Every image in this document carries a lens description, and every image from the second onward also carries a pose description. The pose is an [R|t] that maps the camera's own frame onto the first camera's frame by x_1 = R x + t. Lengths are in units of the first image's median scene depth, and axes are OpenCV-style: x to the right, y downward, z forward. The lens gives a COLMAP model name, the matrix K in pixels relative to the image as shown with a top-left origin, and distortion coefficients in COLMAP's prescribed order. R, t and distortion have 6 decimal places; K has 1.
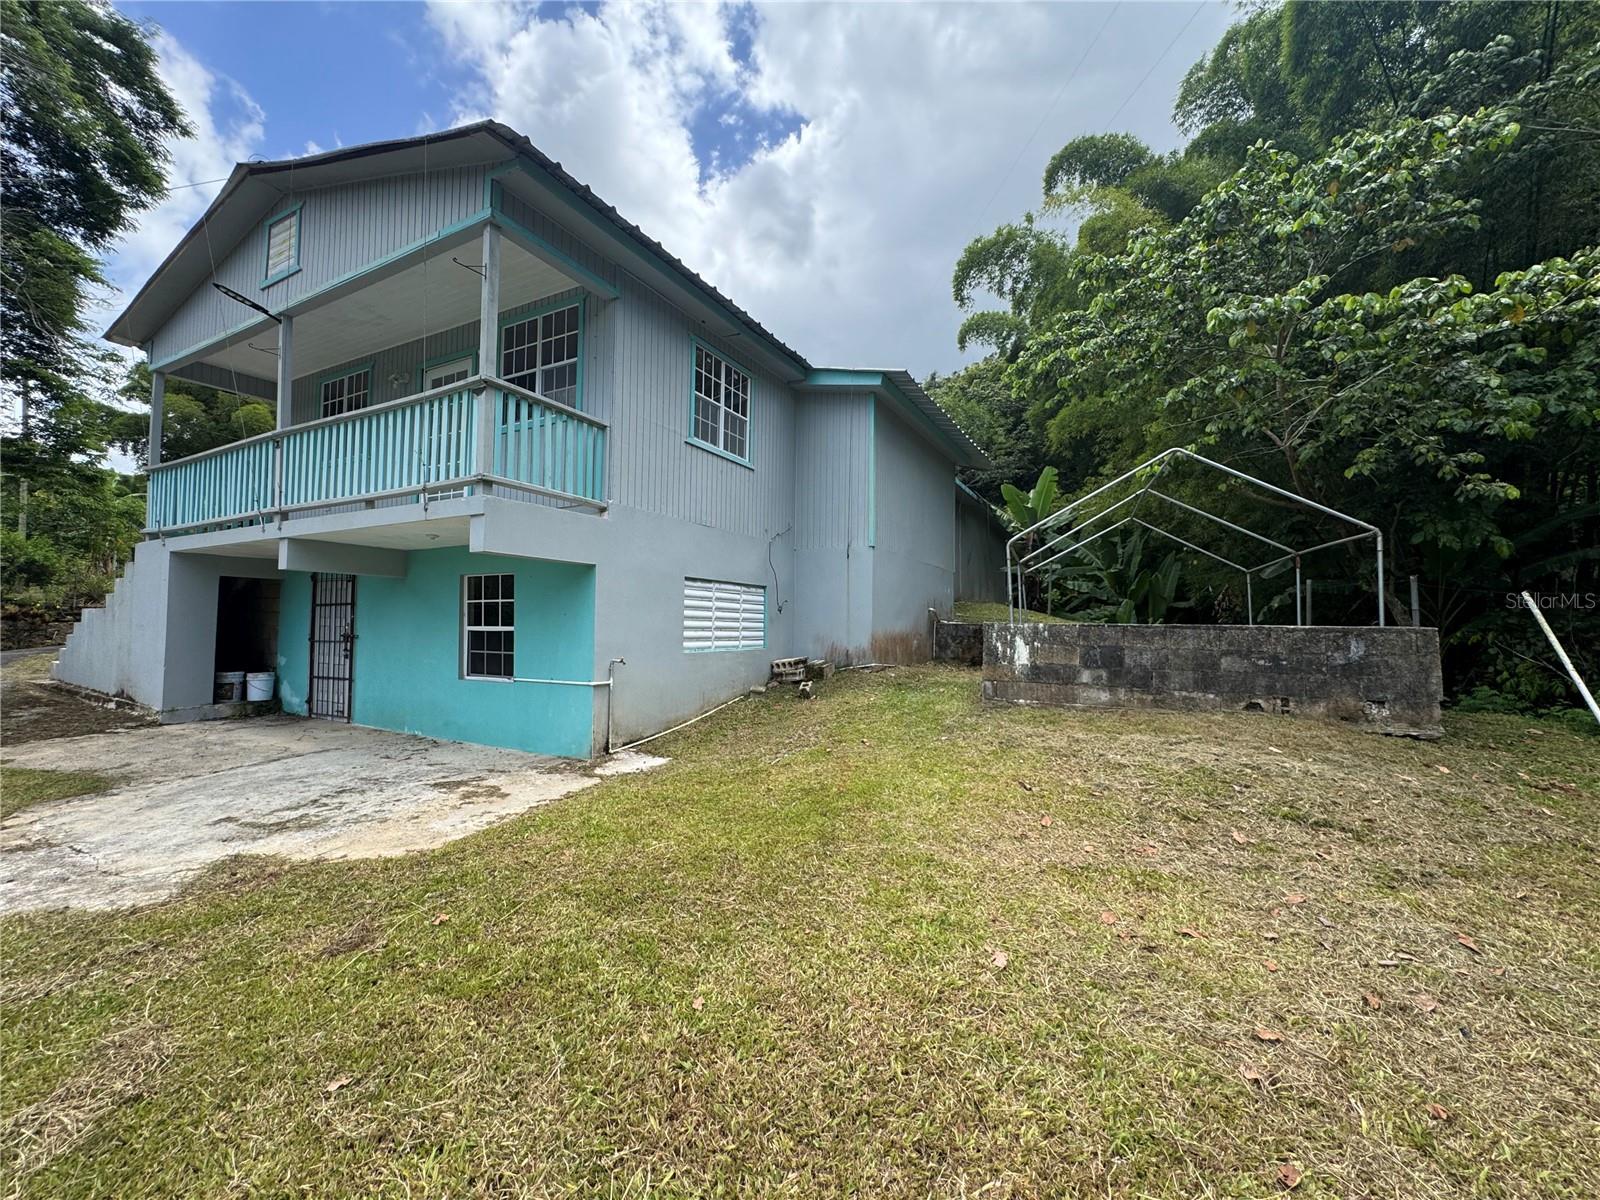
lens RADIAL K [[636.9, 0, 800.1], [0, 636.9, 596.2], [0, 0, 1]] dist [-0.004915, 0.000900]
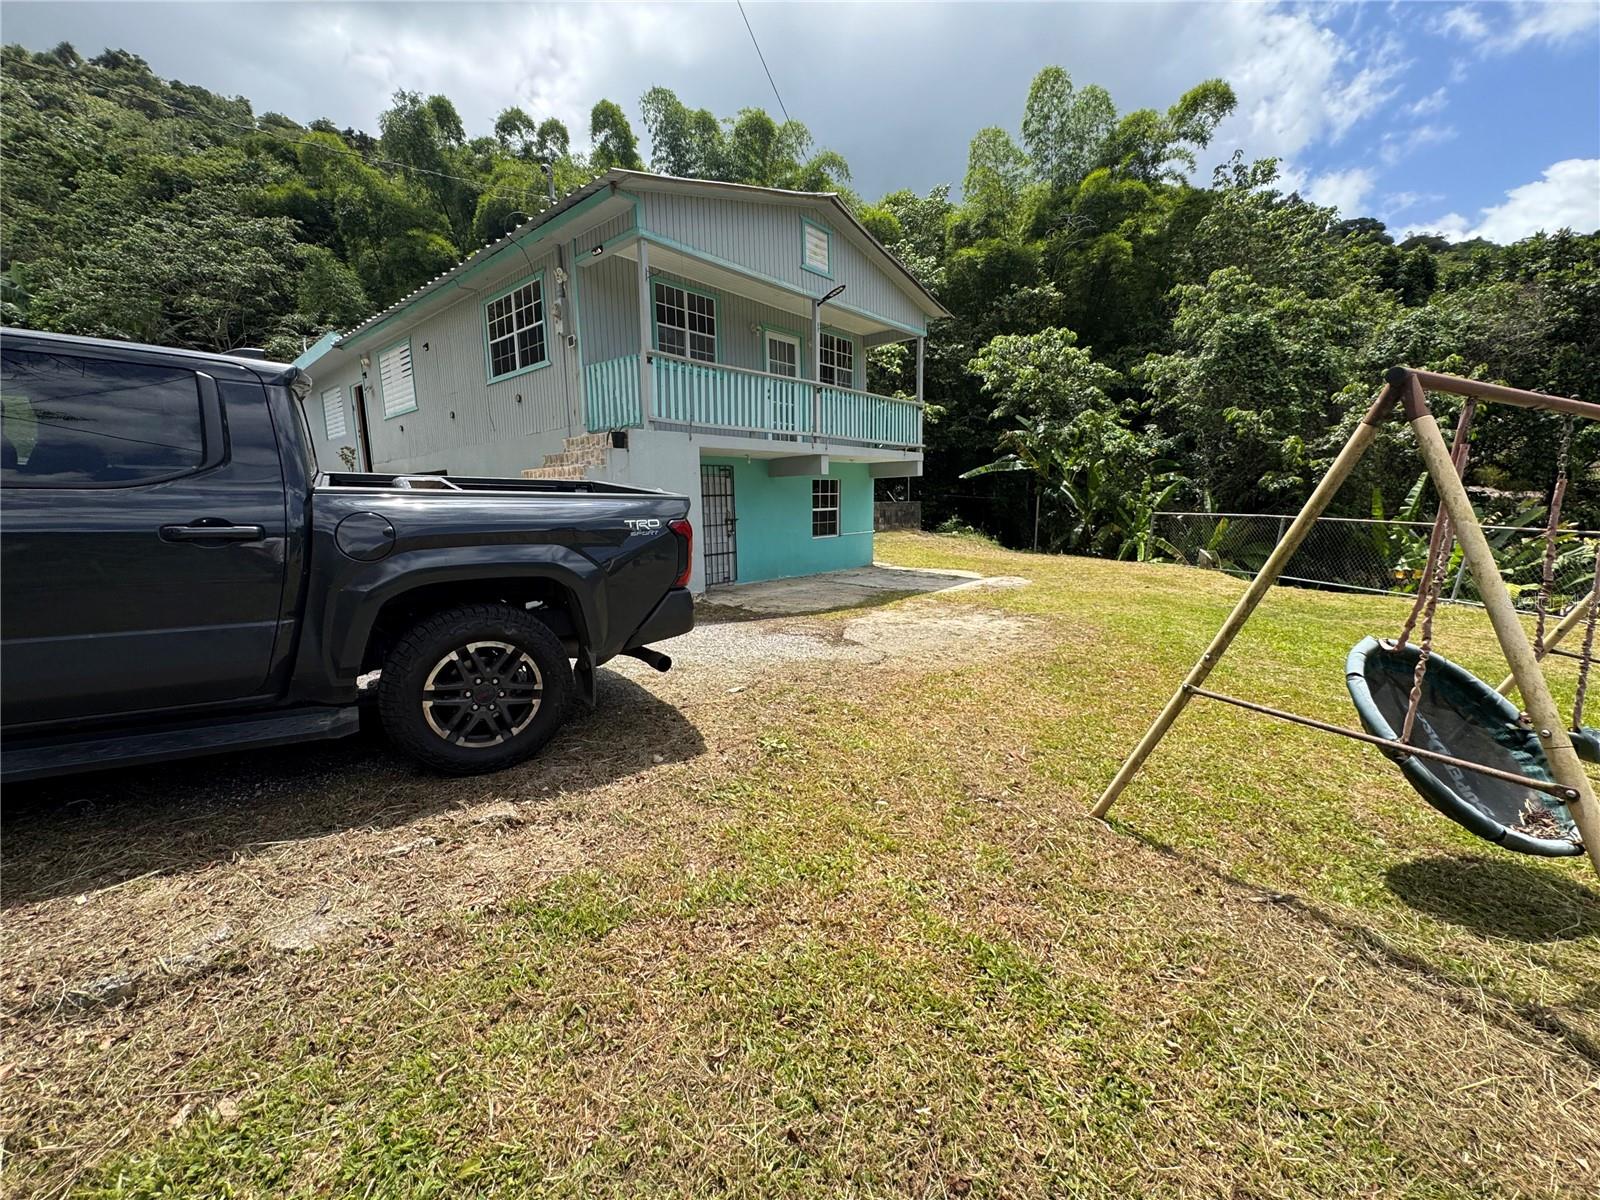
lens RADIAL K [[636.9, 0, 803.6], [0, 636.9, 595.9], [0, 0, 1]] dist [-0.004915, 0.000900]
pose [[0.218356, -0.155918, 0.963333, -2.423121], [-0.023229, 0.986044, 0.164859, -0.003797], [-0.975593, -0.058375, 0.211686, 0.693704]]
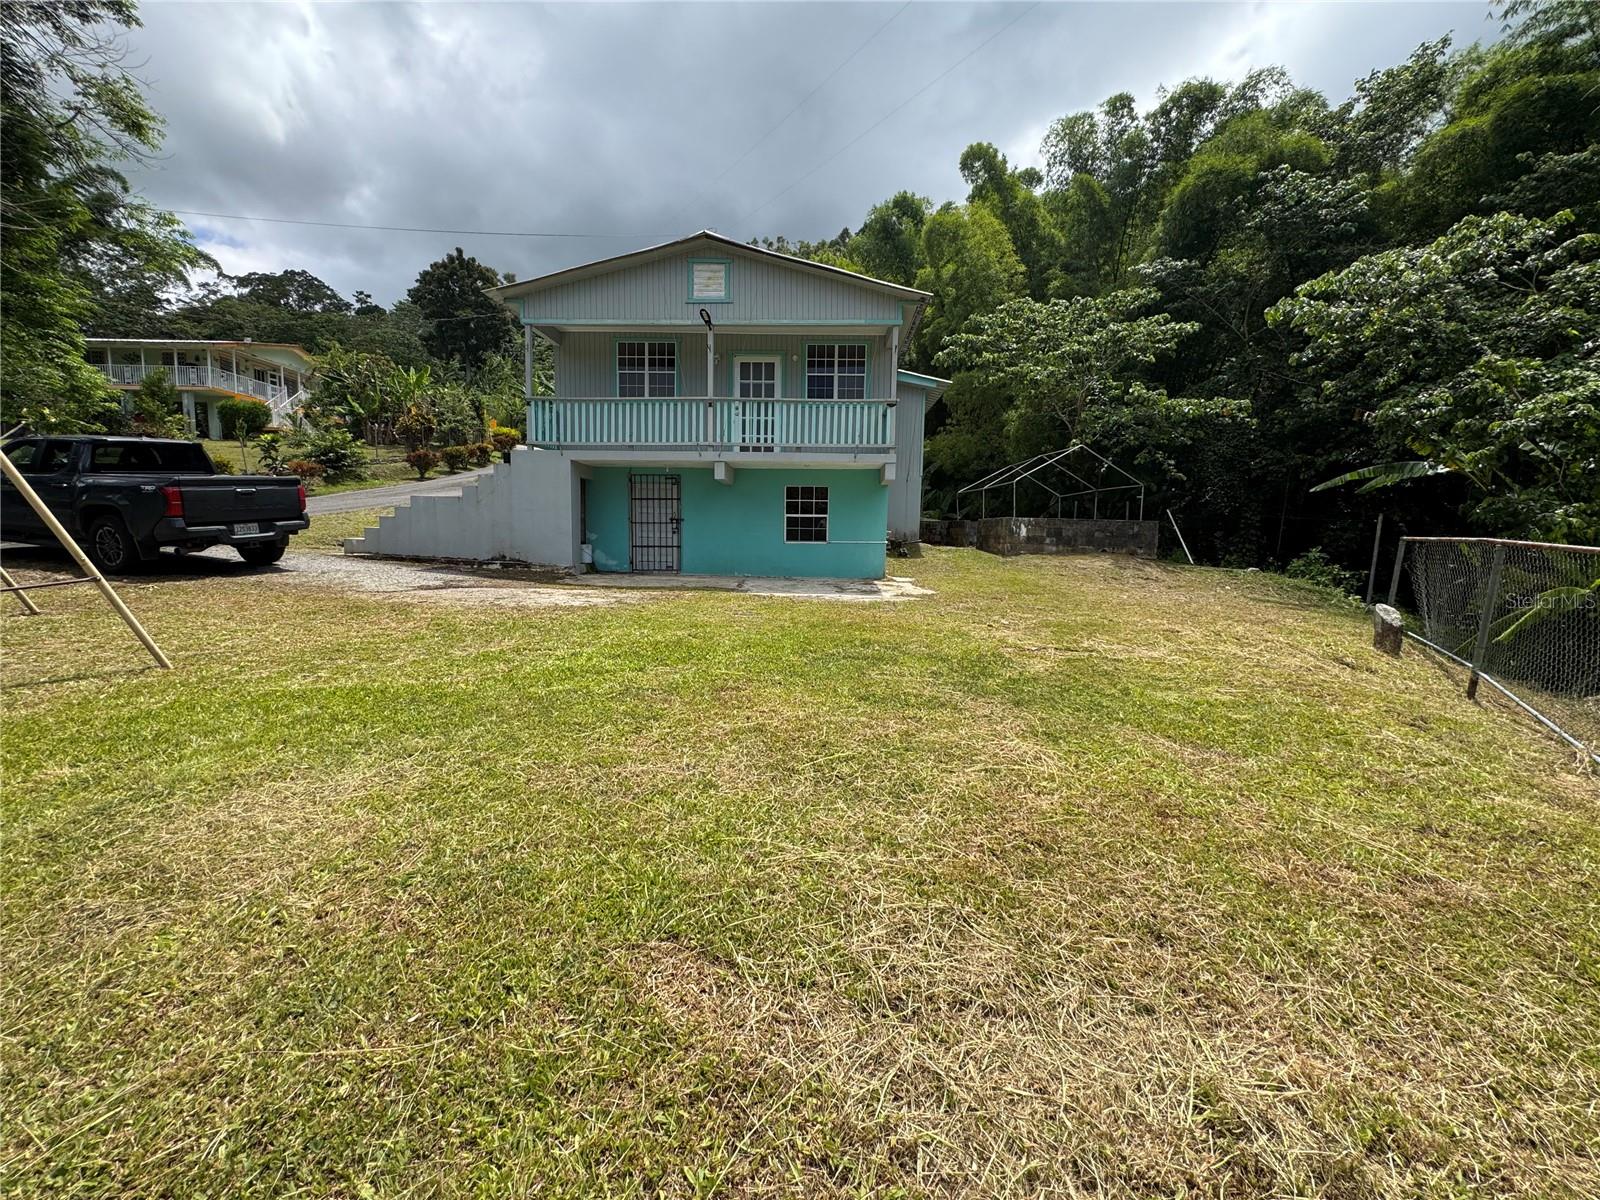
lens RADIAL K [[636.9, 0, 800.0], [0, 636.9, 596.9], [0, 0, 1]] dist [-0.004915, 0.000900]
pose [[0.895813, -0.036312, 0.442946, -1.408412], [-0.029748, 0.989522, 0.141281, 0.024295], [-0.443435, -0.139738, 0.885347, -0.710579]]
